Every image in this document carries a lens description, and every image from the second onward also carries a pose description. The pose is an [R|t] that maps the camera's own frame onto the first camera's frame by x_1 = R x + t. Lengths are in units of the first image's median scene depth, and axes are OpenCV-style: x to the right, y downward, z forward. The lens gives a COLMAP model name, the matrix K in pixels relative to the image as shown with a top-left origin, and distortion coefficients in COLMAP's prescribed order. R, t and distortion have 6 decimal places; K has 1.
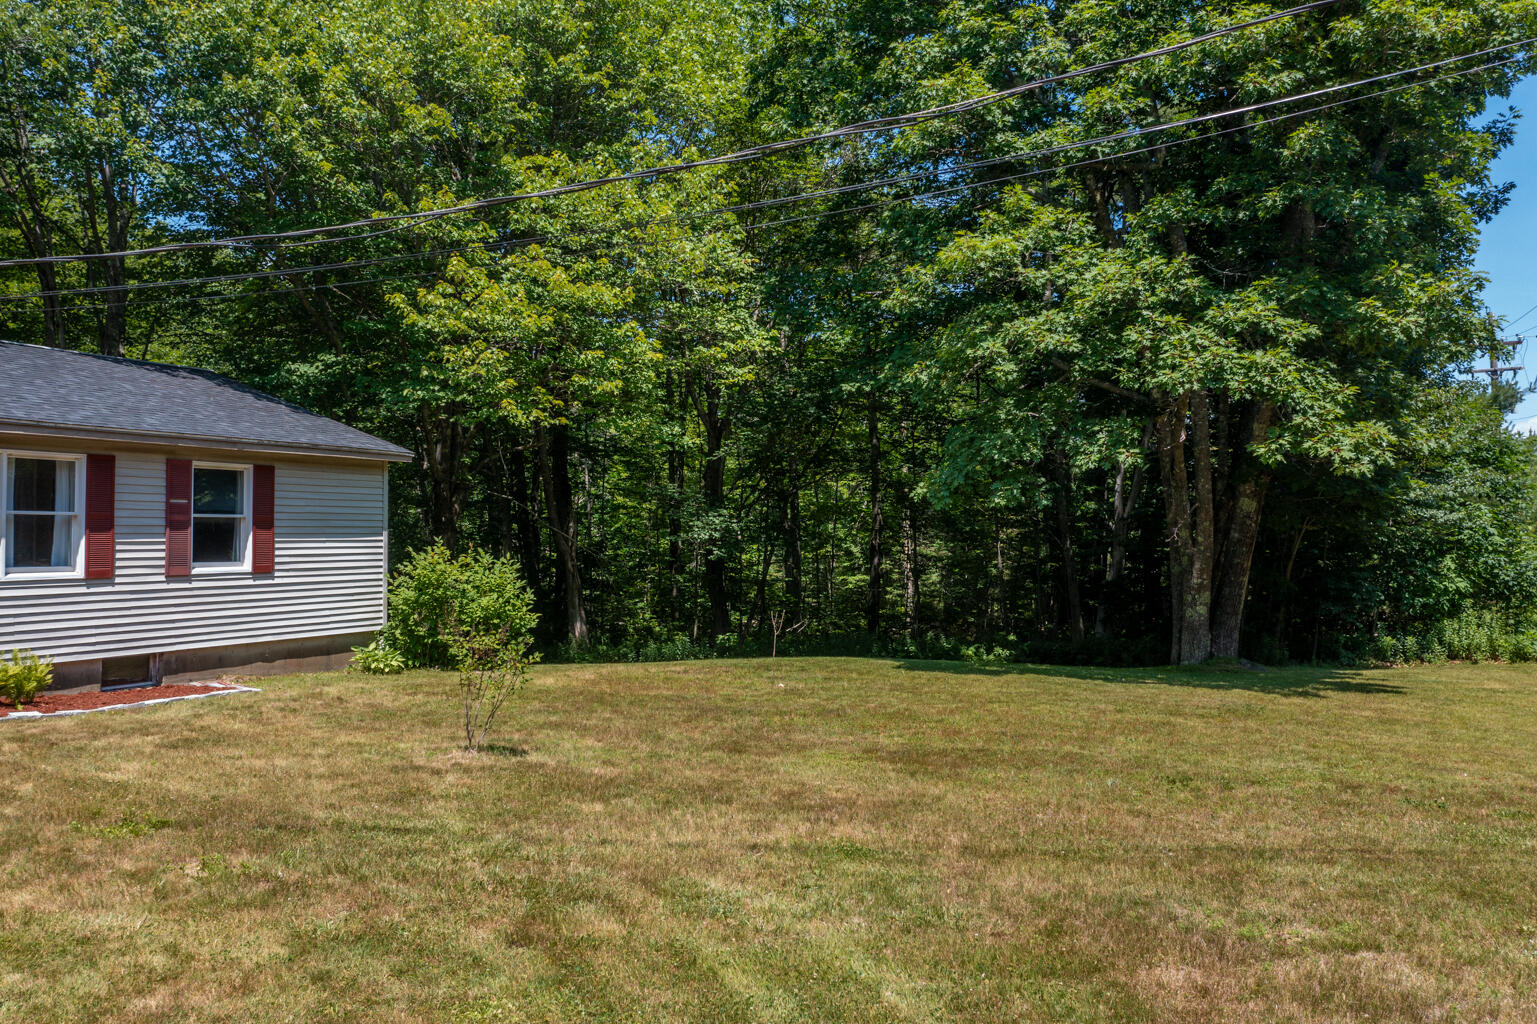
lens RADIAL K [[1213.3, 0, 772.8], [0, 1213.3, 513.5], [0, 0, 1]] dist [-0.009948, -0.000797]
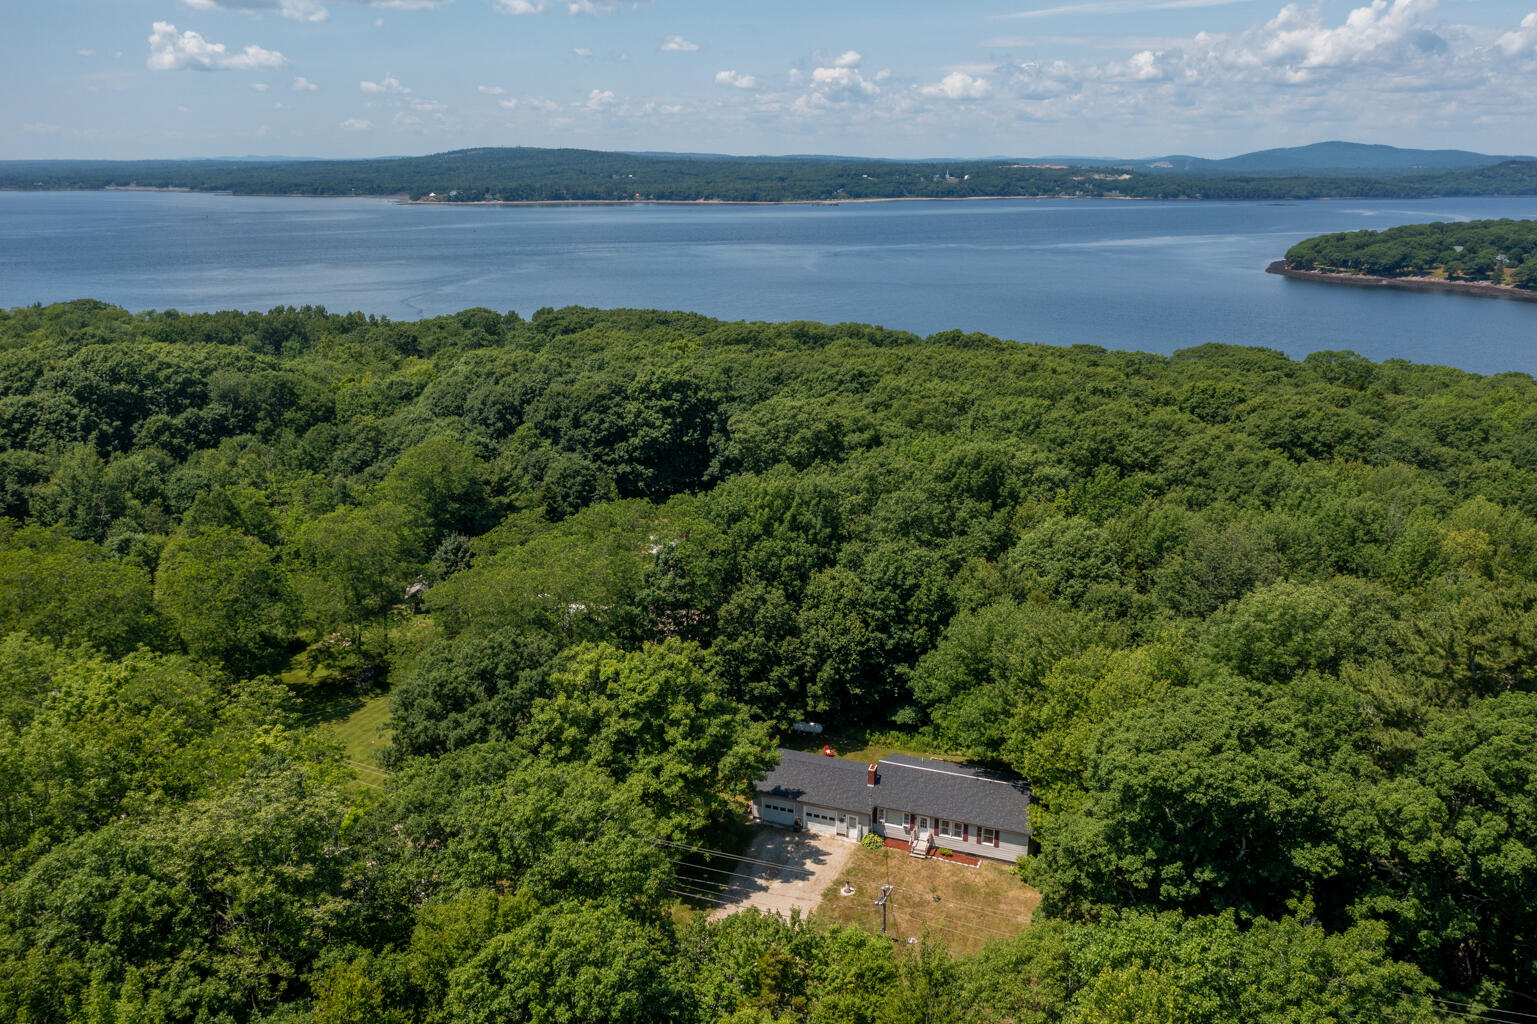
lens RADIAL K [[1213.3, 0, 764.3], [0, 1213.3, 527.5], [0, 0, 1]] dist [-0.009948, -0.000797]
pose [[0.068538, 0.294456, -0.953204, 4.089982], [0.017955, 0.954932, 0.296281, -2.814829], [0.997487, -0.037421, 0.060163, -0.335953]]
